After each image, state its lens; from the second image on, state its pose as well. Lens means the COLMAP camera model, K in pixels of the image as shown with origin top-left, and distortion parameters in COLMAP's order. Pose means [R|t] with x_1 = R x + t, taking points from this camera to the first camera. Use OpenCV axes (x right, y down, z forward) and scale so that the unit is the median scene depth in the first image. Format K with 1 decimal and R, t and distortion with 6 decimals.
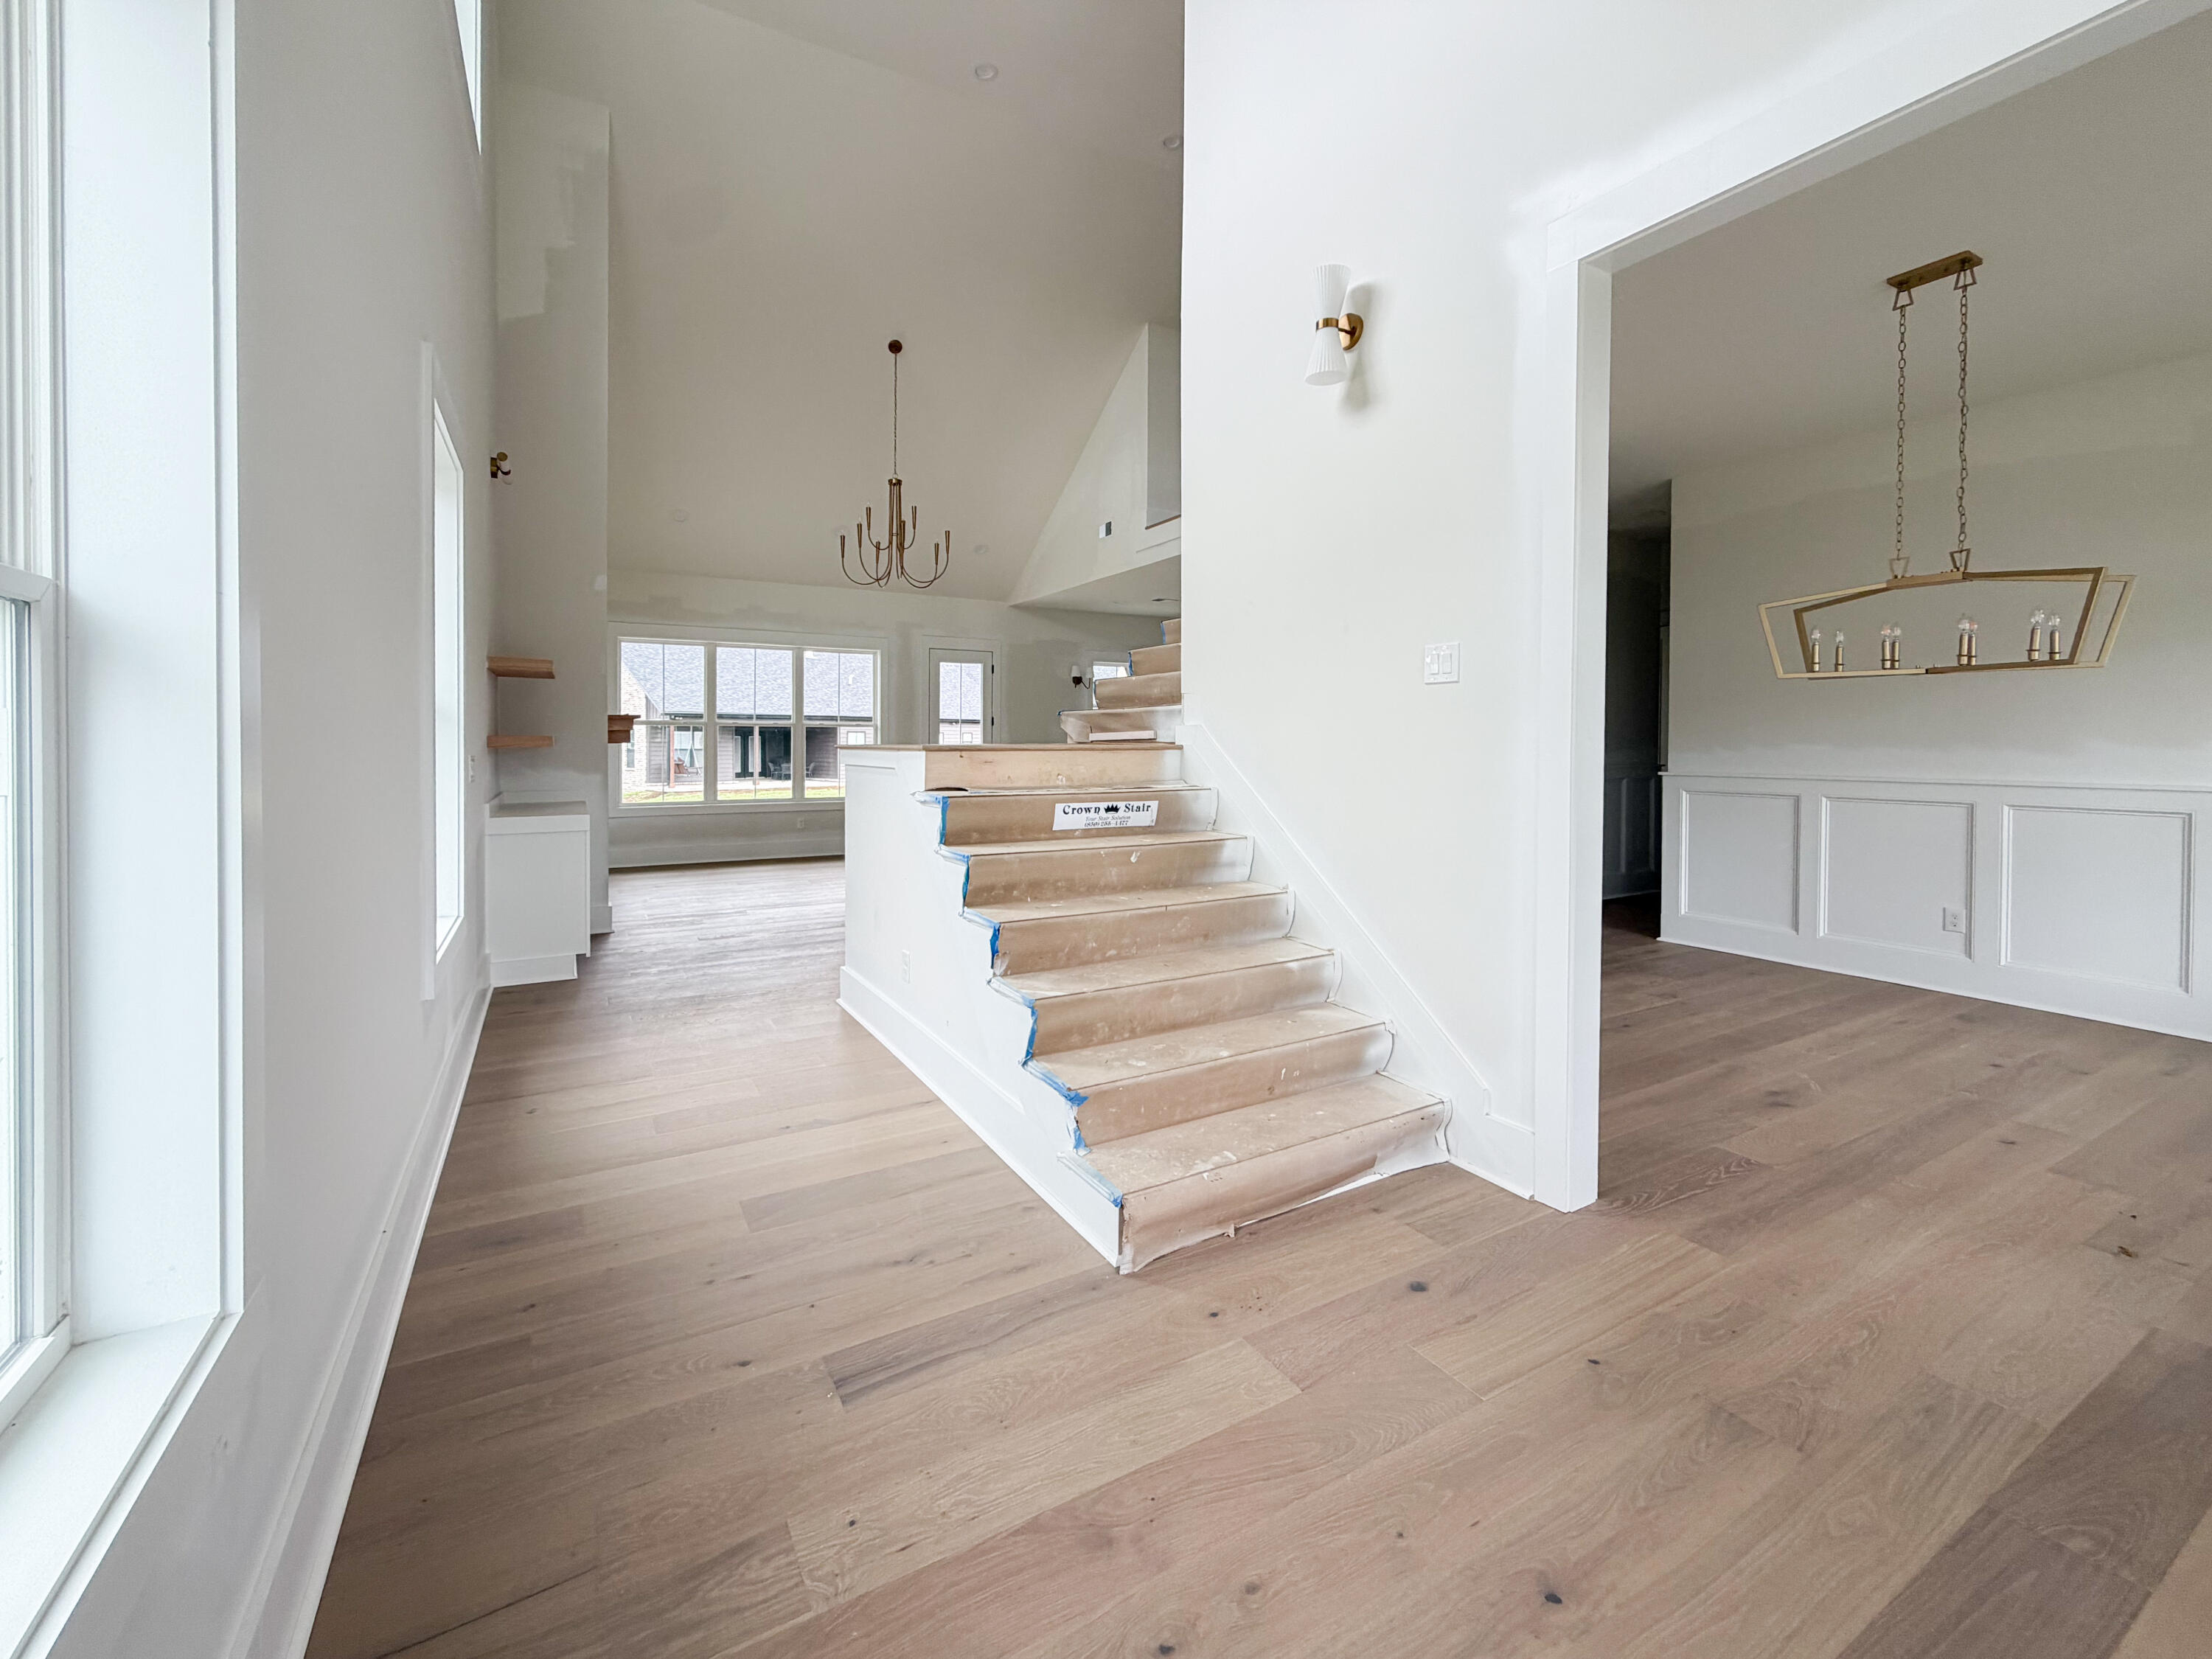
lens RADIAL K [[893.3, 0, 1029.8], [0, 893.3, 753.4], [0, 0, 1]] dist [-0.002051, 0.000259]
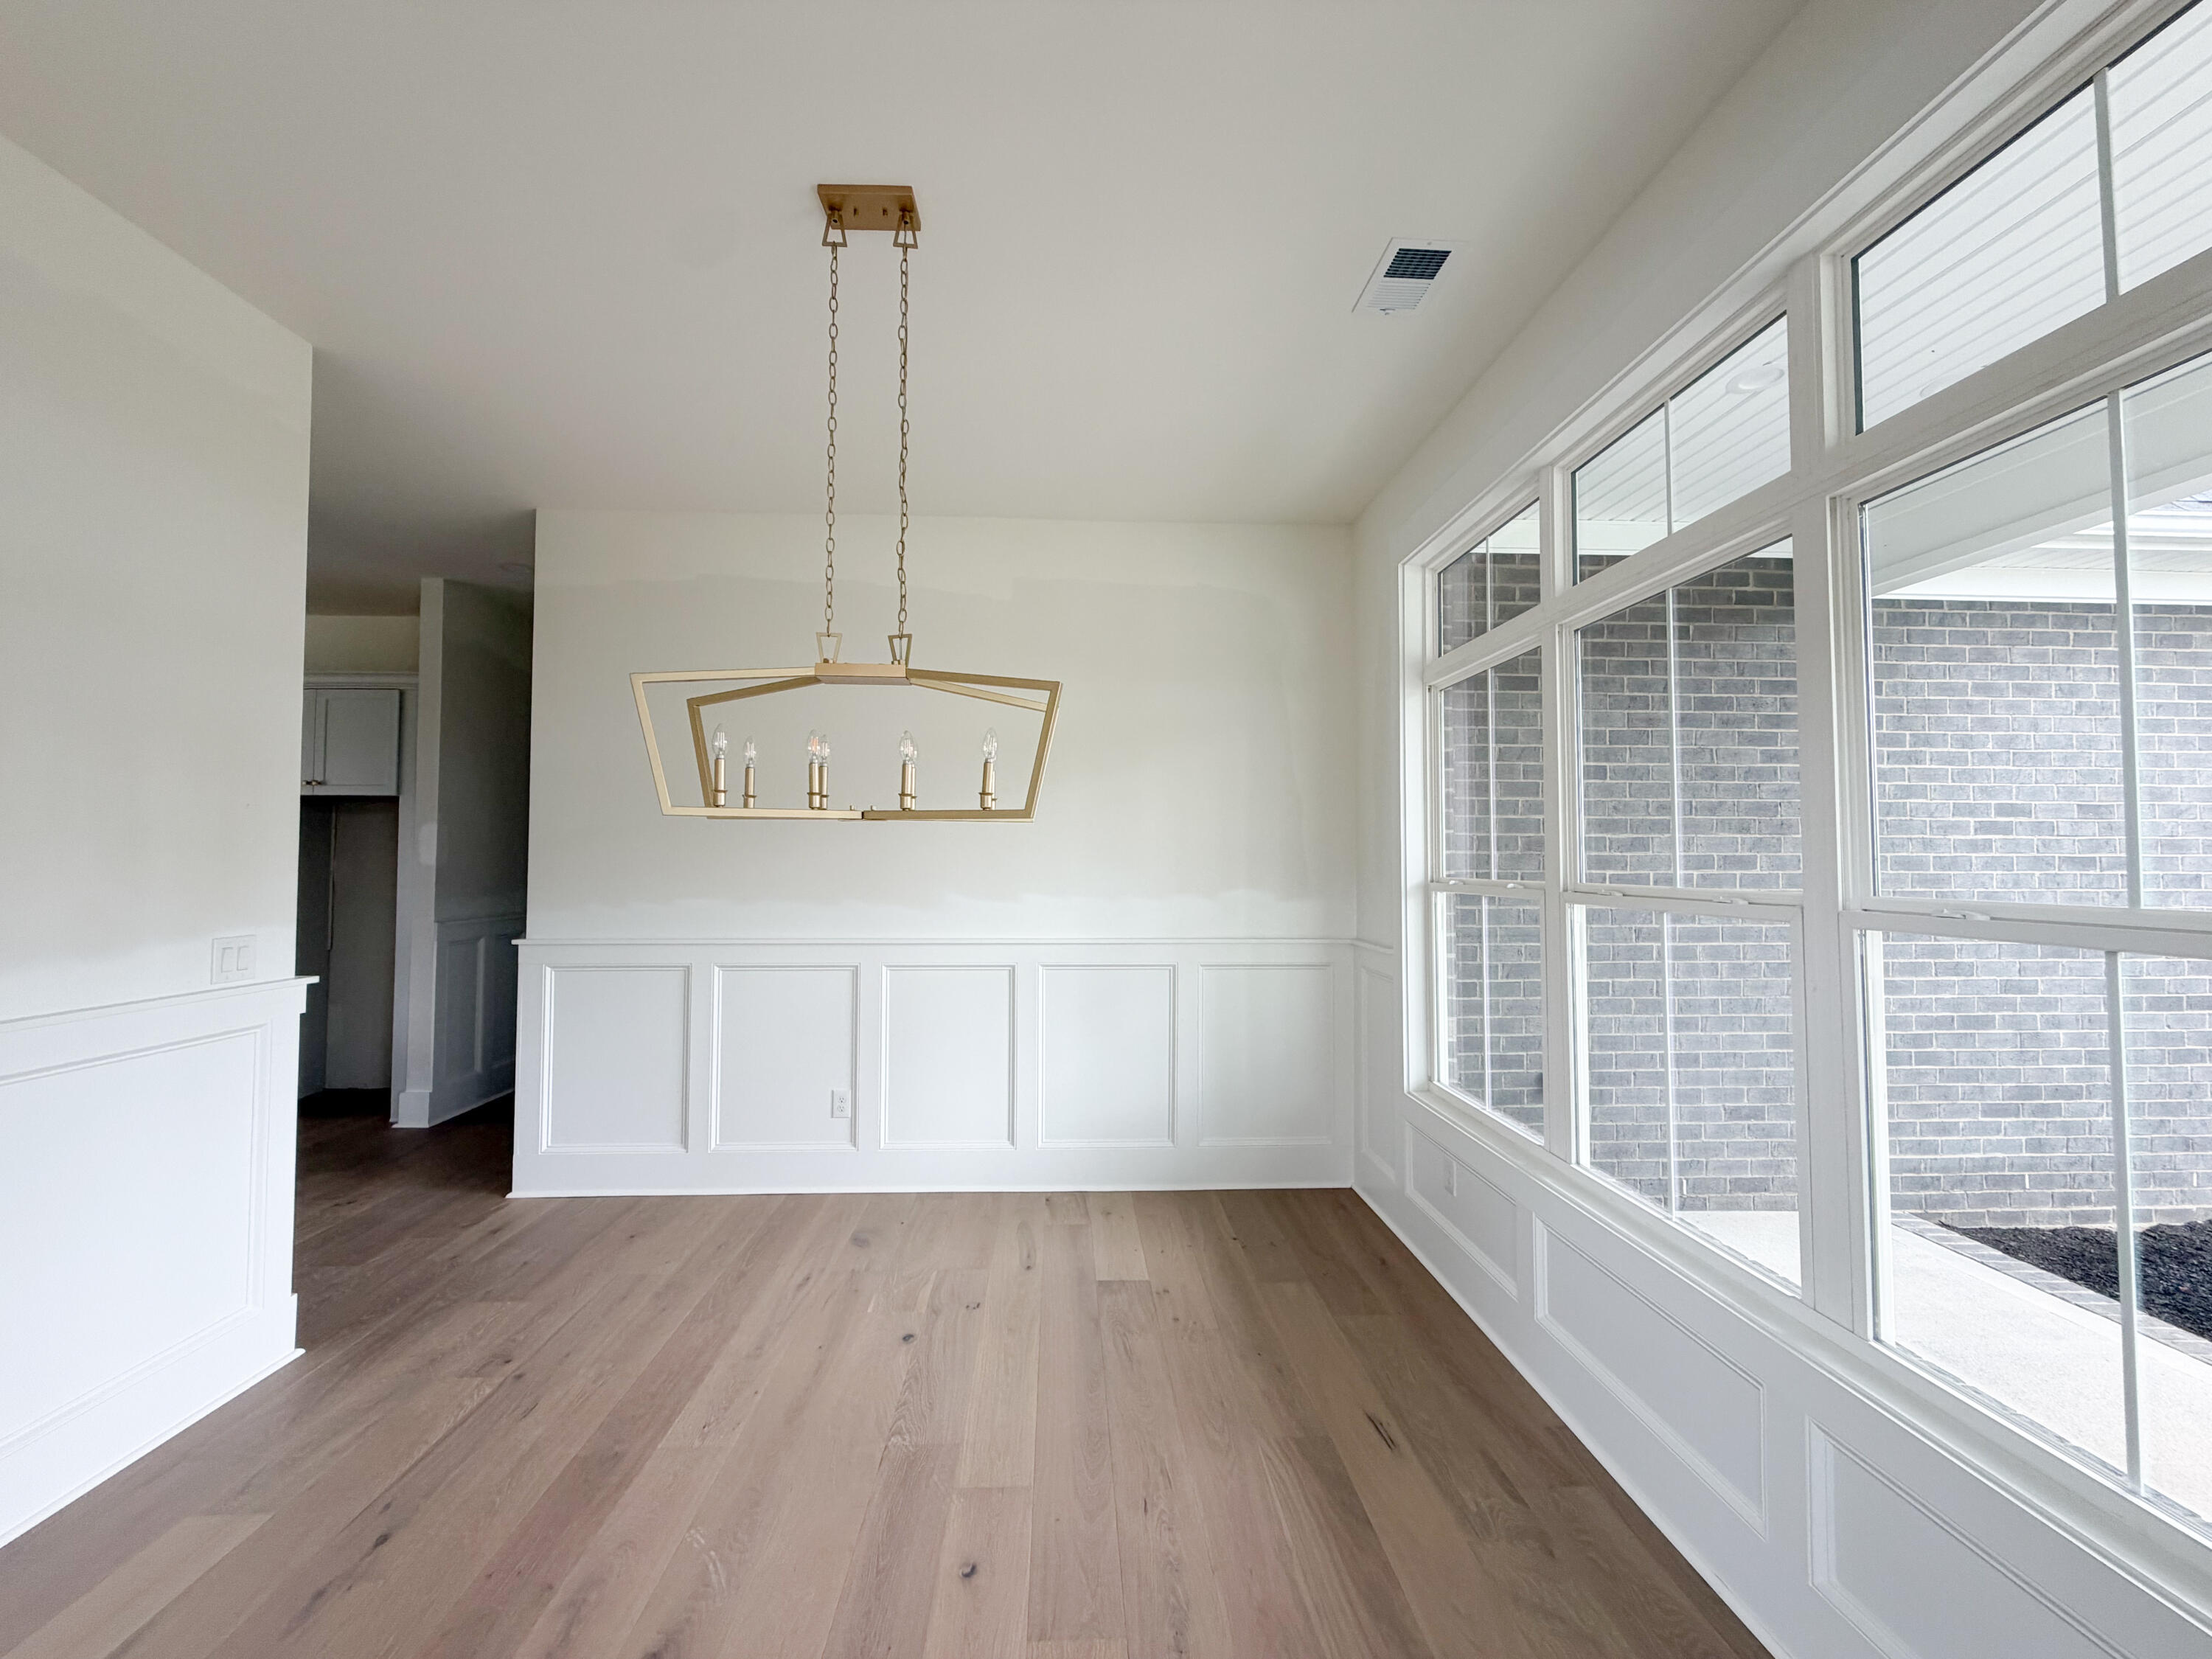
lens RADIAL K [[893.3, 0, 1098.9], [0, 893.3, 826.5], [0, 0, 1]] dist [-0.002051, 0.000259]
pose [[0.413614, 0.032203, 0.909883, 0.436369], [0.011524, 0.999109, -0.040600, -0.049842], [-0.910380, 0.027278, 0.412874, 0.512933]]
